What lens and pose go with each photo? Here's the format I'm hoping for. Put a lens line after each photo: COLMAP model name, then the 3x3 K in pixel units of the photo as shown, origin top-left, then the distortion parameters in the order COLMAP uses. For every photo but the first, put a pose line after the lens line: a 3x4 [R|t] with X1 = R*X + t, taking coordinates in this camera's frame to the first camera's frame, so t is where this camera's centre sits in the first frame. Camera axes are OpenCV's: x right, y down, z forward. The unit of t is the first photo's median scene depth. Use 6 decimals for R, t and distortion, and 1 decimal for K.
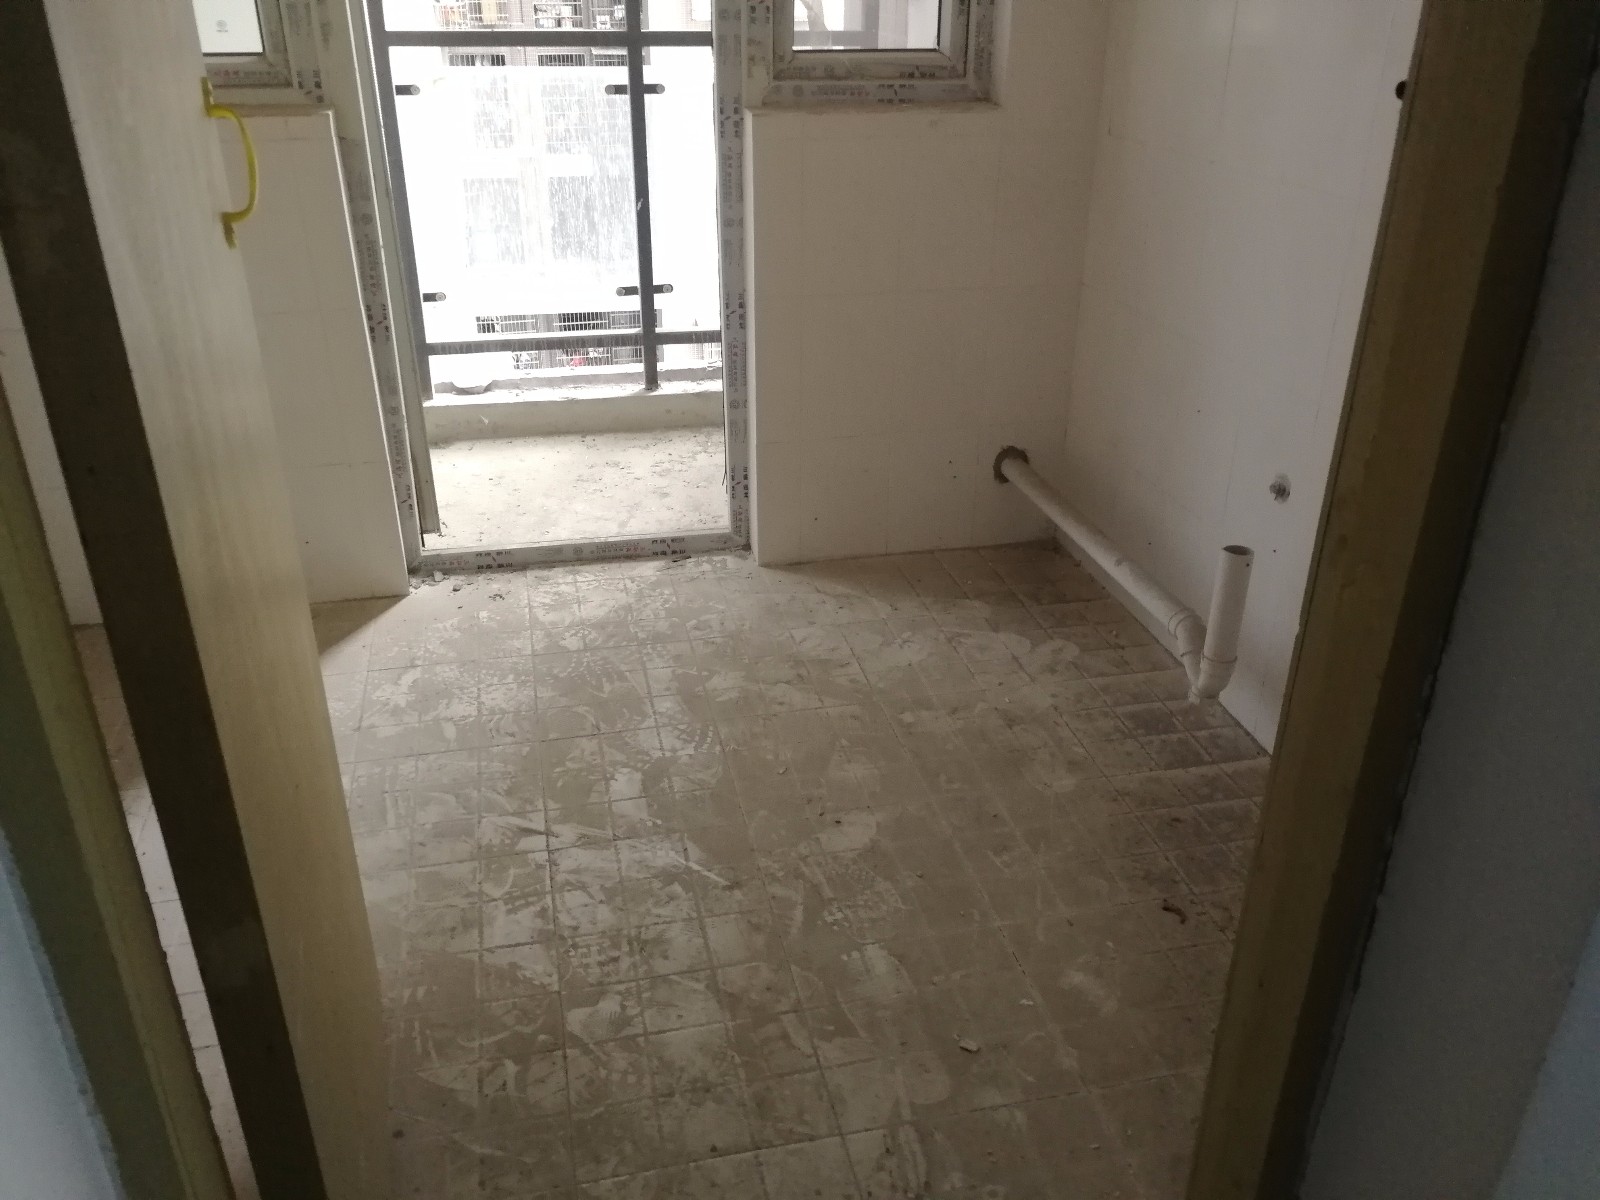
lens RADIAL K [[1340.0, 0, 794.3], [0, 1340.0, 607.6], [0, 0, 1]] dist [0.026194, -0.062053]
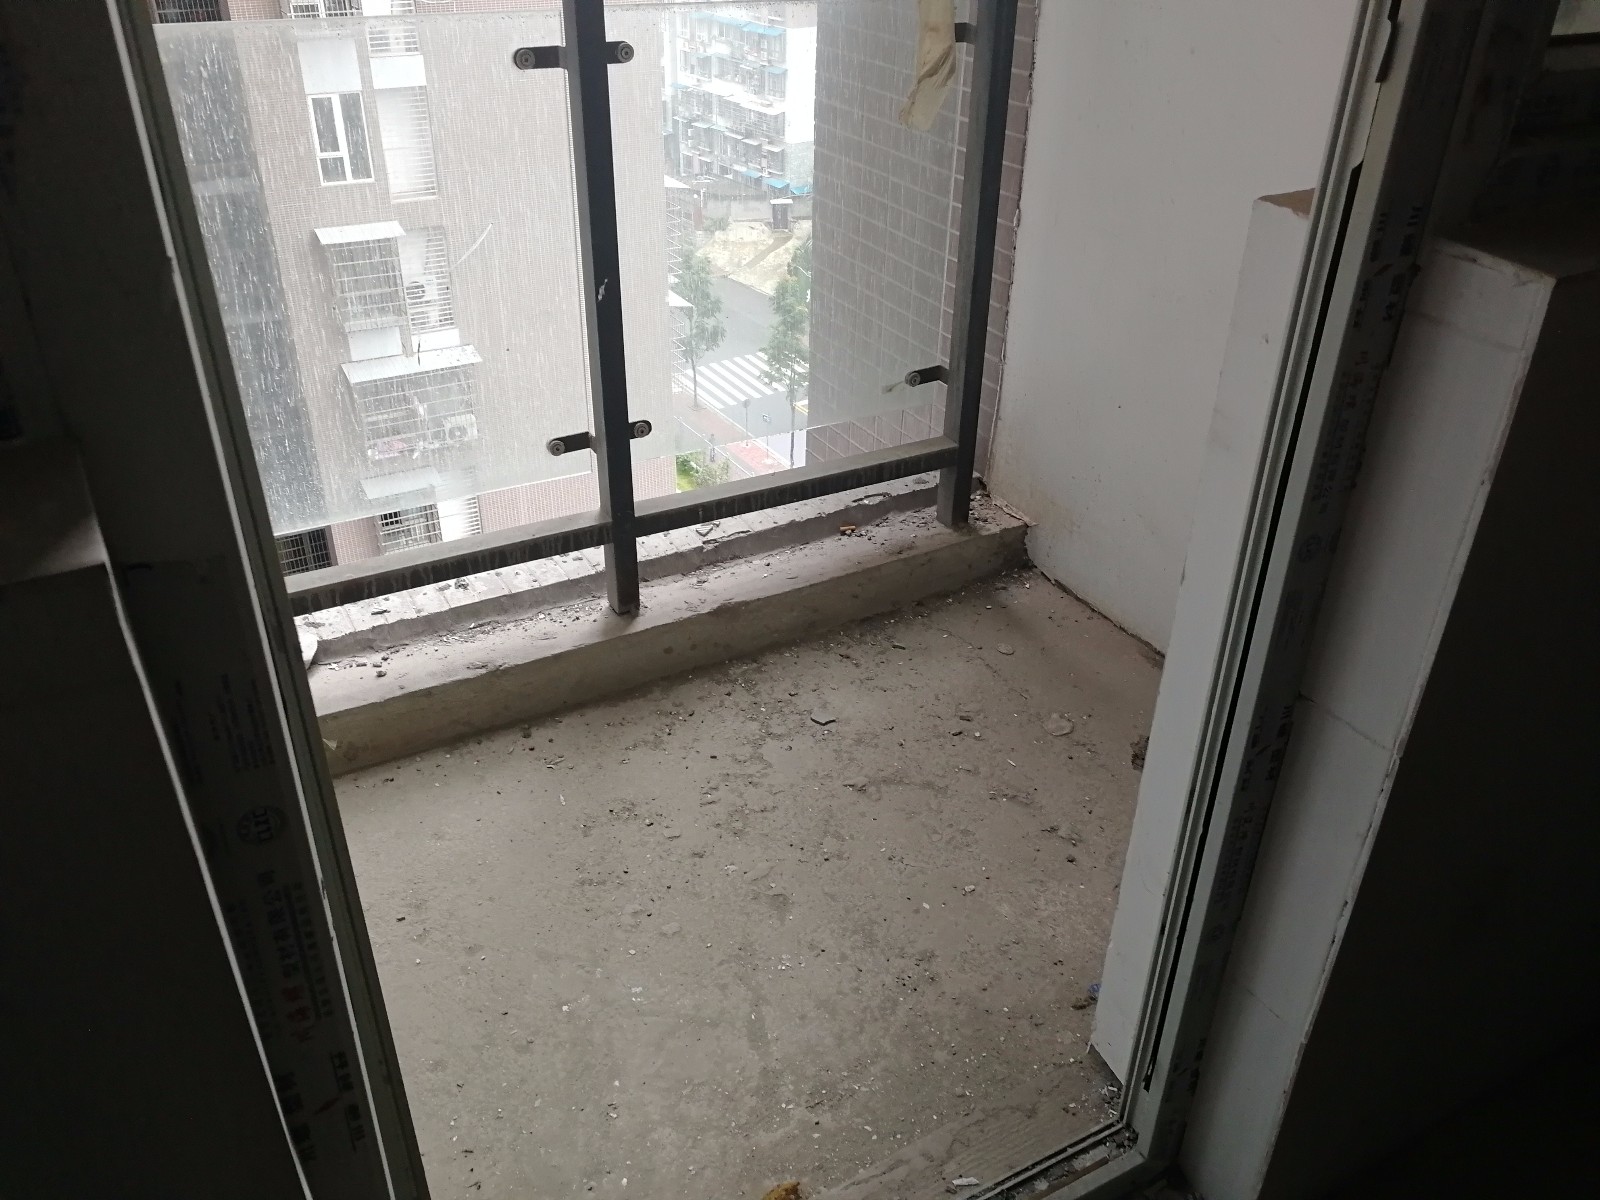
lens RADIAL K [[1340.0, 0, 802.3], [0, 1340.0, 600.9], [0, 0, 1]] dist [0.026194, -0.062053]
pose [[0.958214, -0.136726, 0.251260, -0.187956], [0.114492, 0.988262, 0.101143, -0.230539], [-0.262140, -0.068149, 0.962621, 0.497837]]
